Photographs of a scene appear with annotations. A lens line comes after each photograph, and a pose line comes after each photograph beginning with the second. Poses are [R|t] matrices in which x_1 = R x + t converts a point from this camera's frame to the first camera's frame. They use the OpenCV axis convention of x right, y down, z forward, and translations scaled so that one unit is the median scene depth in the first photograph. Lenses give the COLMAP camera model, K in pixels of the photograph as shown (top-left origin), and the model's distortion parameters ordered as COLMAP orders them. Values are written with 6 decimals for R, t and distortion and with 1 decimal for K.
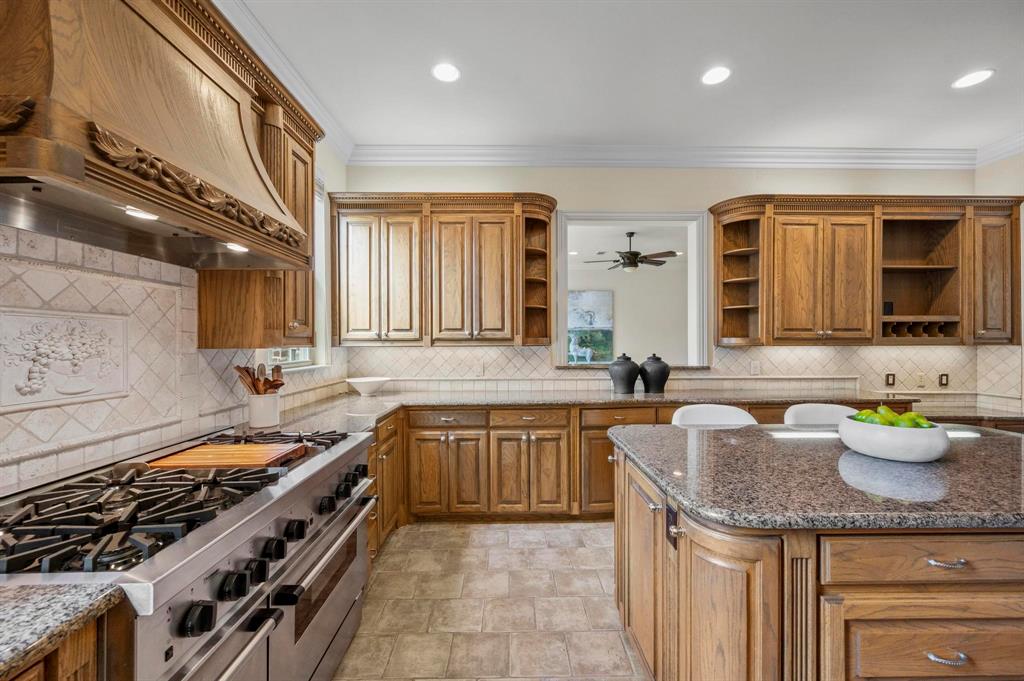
lens RADIAL K [[407.8, 0, 512.0], [0, 407.8, 340.5], [0, 0, 1]] dist [-0.000531, -0.000095]
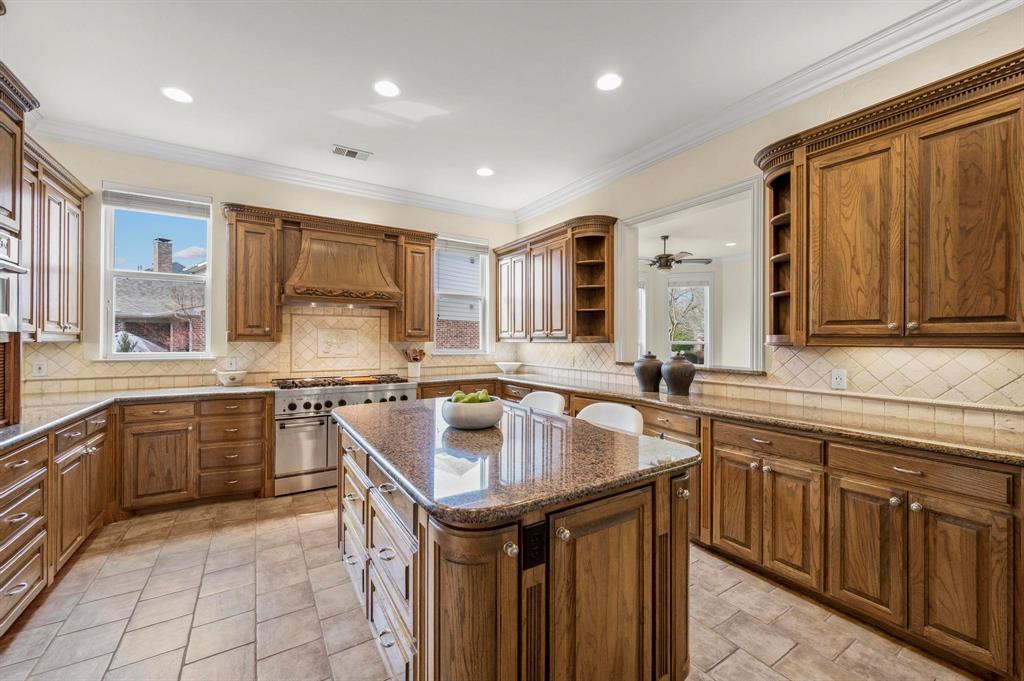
lens RADIAL K [[408.8, 0, 510.4], [0, 408.8, 336.4], [0, 0, 1]] dist [0.000845, 0.000160]
pose [[0.512494, -0.003345, -0.858684, 0.976187], [-0.001462, 0.999988, -0.004768, 0.000256], [0.858689, 0.003699, 0.512483, 0.198262]]
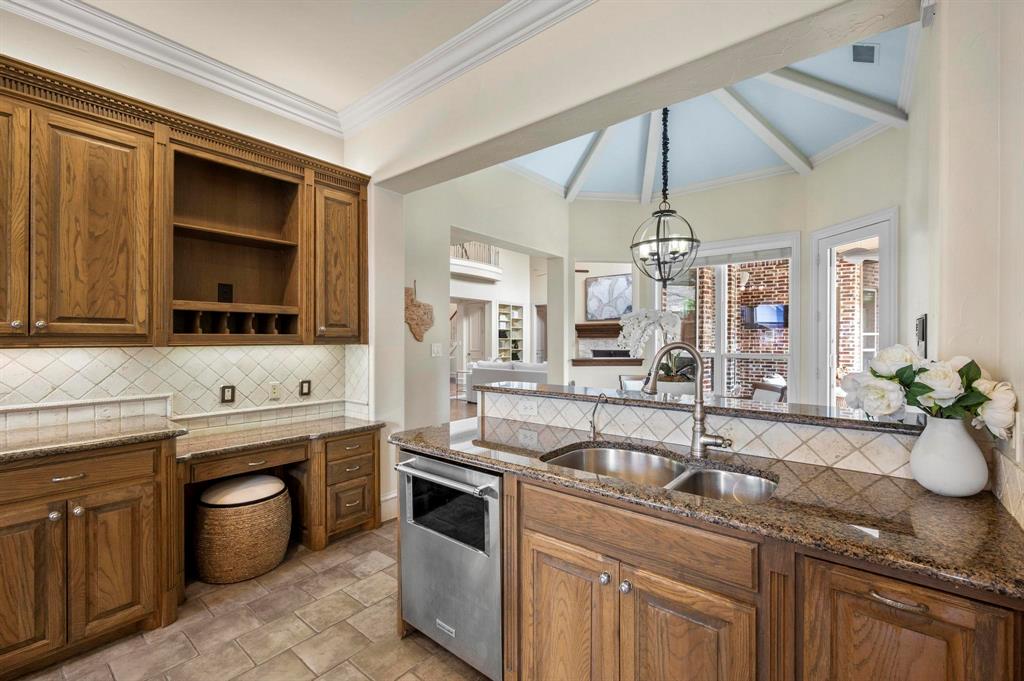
lens RADIAL K [[430.1, 0, 512.0], [0, 430.1, 340.5], [0, 0, 1]] dist [0.000458, -0.000032]
pose [[0.650503, -0.001718, 0.759502, 0.742226], [-0.001530, 0.999992, 0.003573, -0.000463], [-0.759502, -0.003486, 0.650496, 0.155068]]
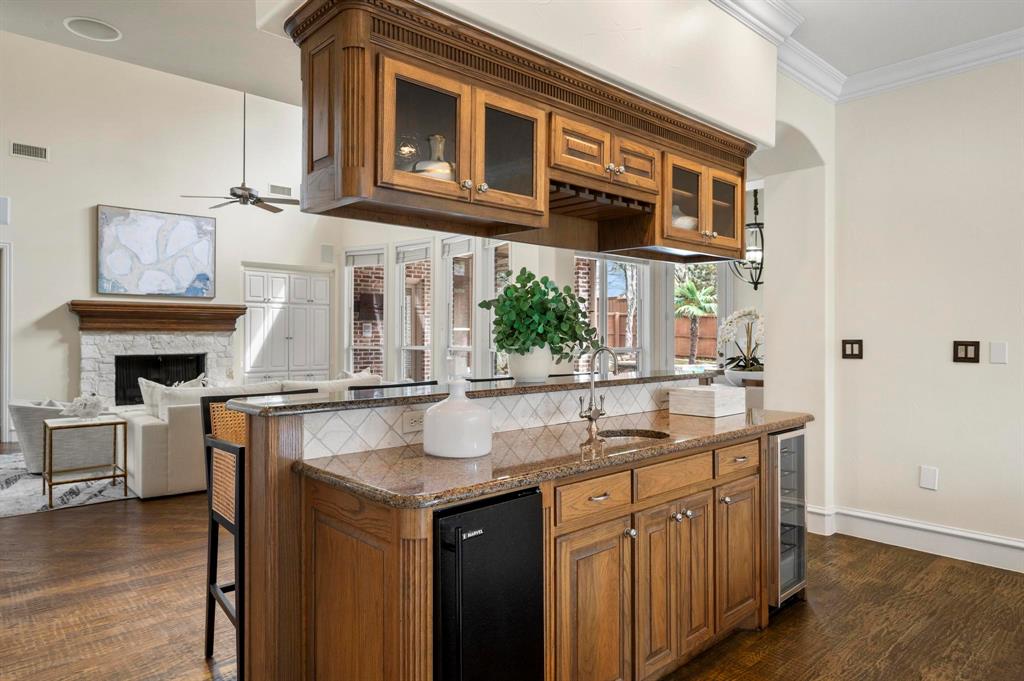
lens RADIAL K [[639.3, 0, 512.0], [0, 639.3, 340.5], [0, 0, 1]] dist [0.001687, 0.000213]
pose [[-0.661741, -0.008173, 0.749688, 0.866649], [-0.001133, 0.999950, 0.009901, 0.001055], [-0.749731, 0.005702, -0.661718, 2.284128]]
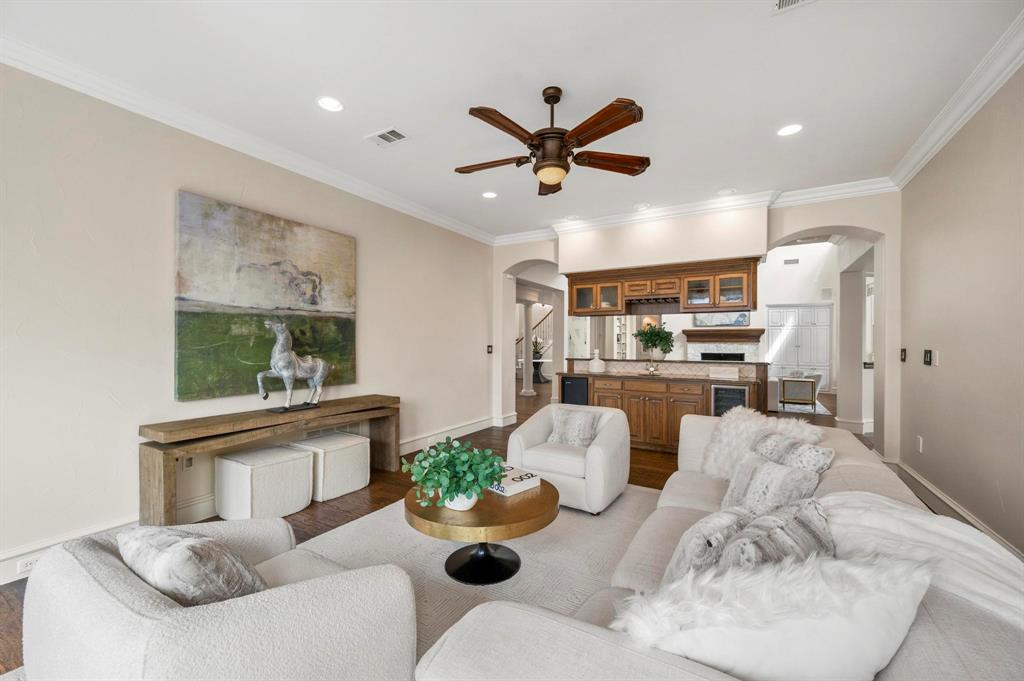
lens RADIAL K [[407.8, 0, 512.0], [0, 407.8, 340.5], [0, 0, 1]] dist [-0.000531, -0.000095]
pose [[0.522215, 0.006053, 0.852792, -0.163566], [-0.007772, 0.999967, -0.002338, -0.001610], [-0.852778, -0.005407, 0.522245, 1.383046]]
